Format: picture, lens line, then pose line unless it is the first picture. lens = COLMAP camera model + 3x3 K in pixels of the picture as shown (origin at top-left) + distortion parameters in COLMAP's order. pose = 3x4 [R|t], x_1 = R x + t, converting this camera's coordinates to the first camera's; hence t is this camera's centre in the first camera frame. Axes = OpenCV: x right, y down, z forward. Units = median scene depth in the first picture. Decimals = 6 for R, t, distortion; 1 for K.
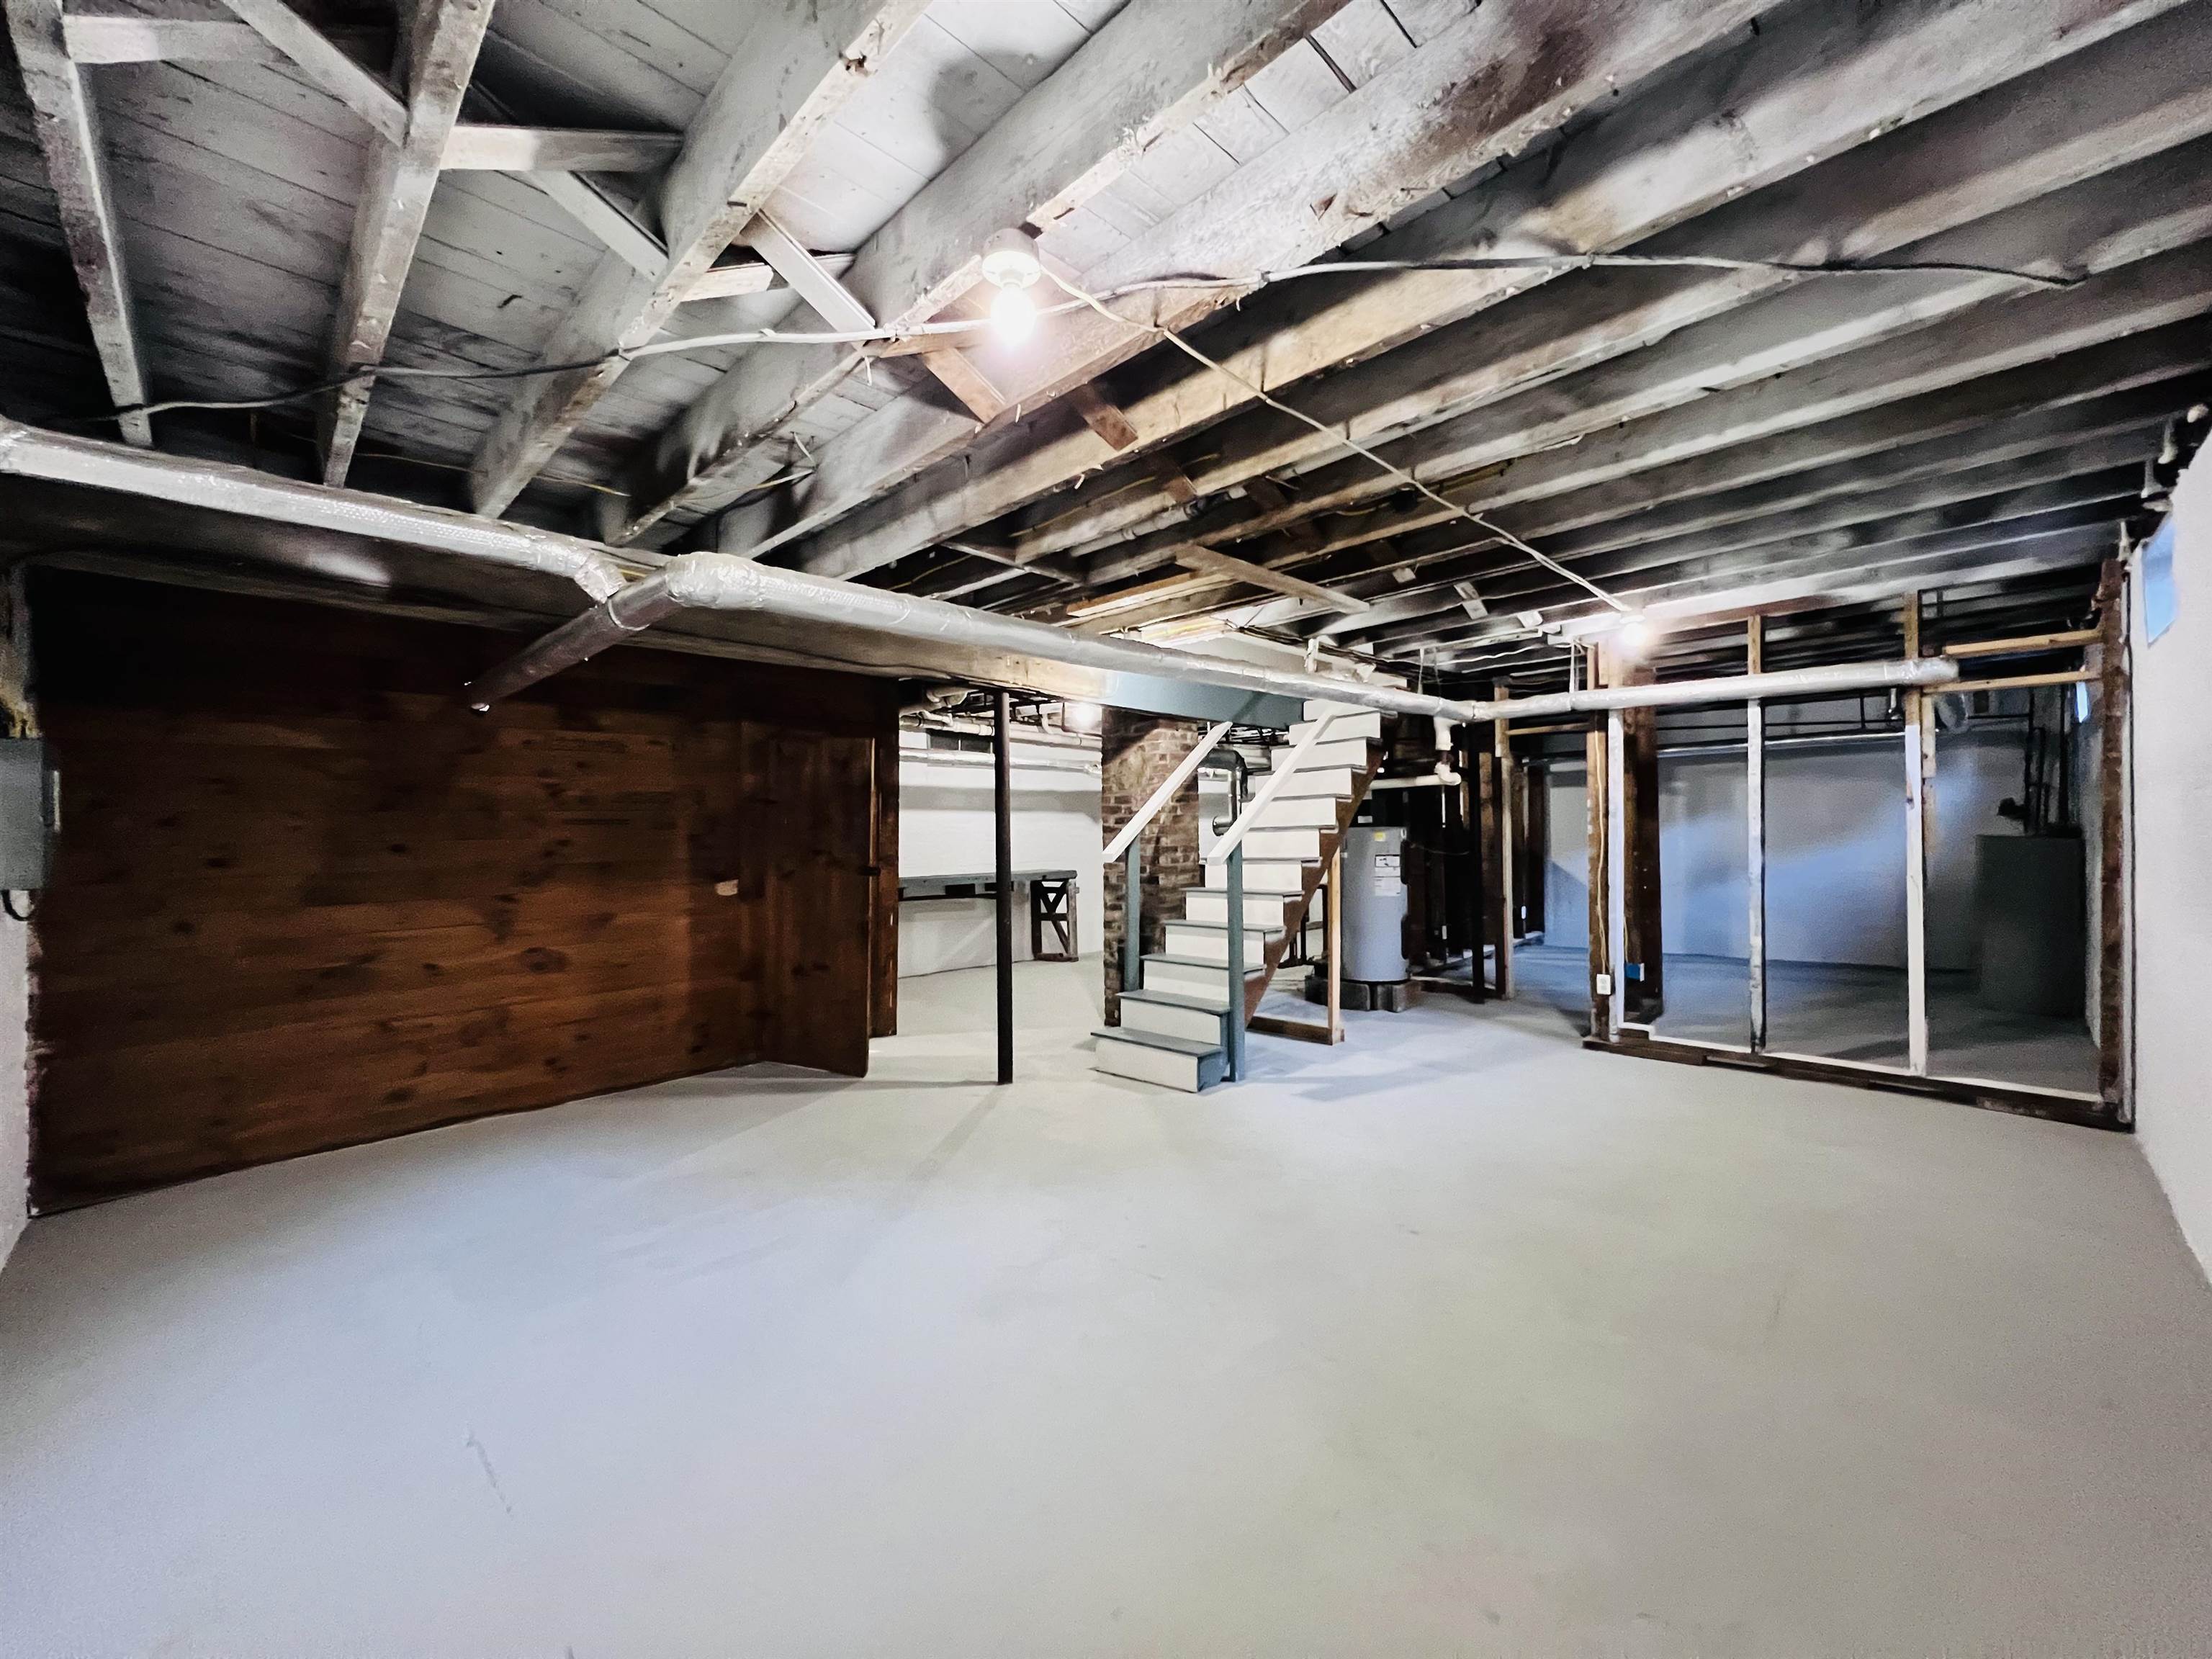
lens RADIAL K [[881.7, 0, 1106.2], [0, 881.7, 828.1], [0, 0, 1]] dist [-0.002355, 0.000738]
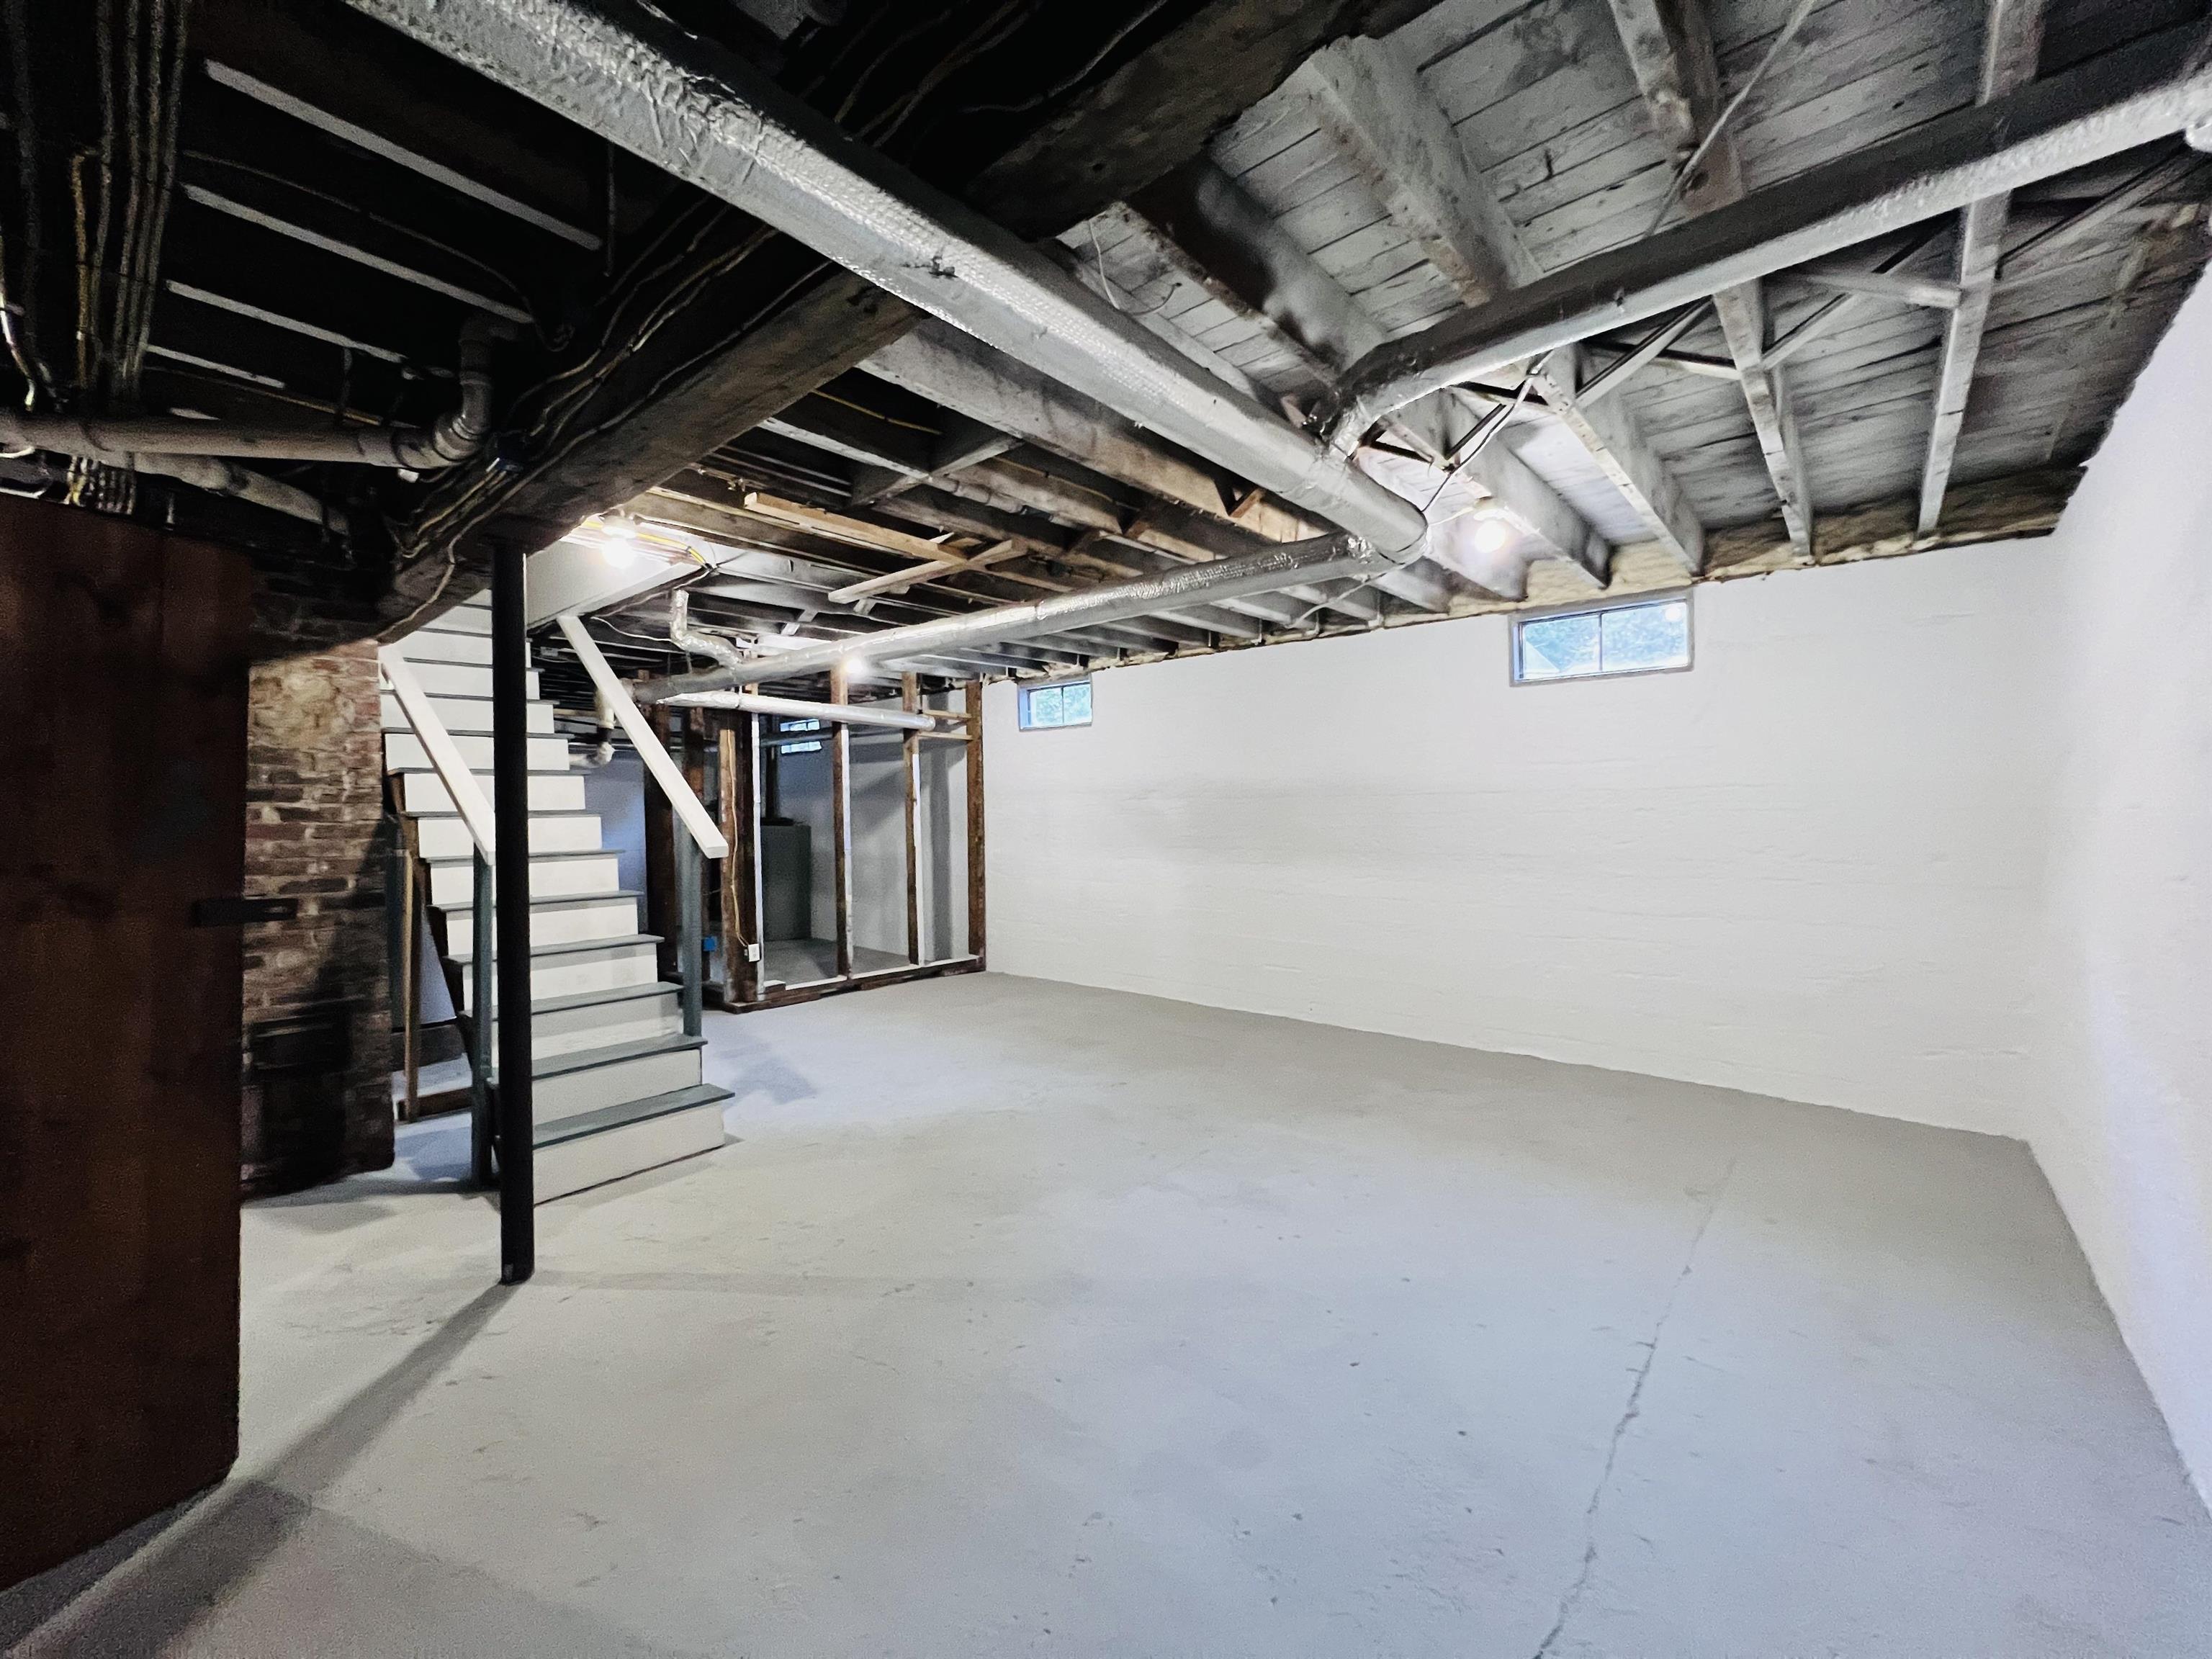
lens RADIAL K [[881.7, 0, 1112.7], [0, 881.7, 823.5], [0, 0, 1]] dist [-0.002355, 0.000738]
pose [[-0.073382, 0.004475, 0.997294, -0.687426], [0.006454, 0.999971, -0.004012, 0.017609], [-0.997283, 0.006142, -0.073409, 0.683803]]
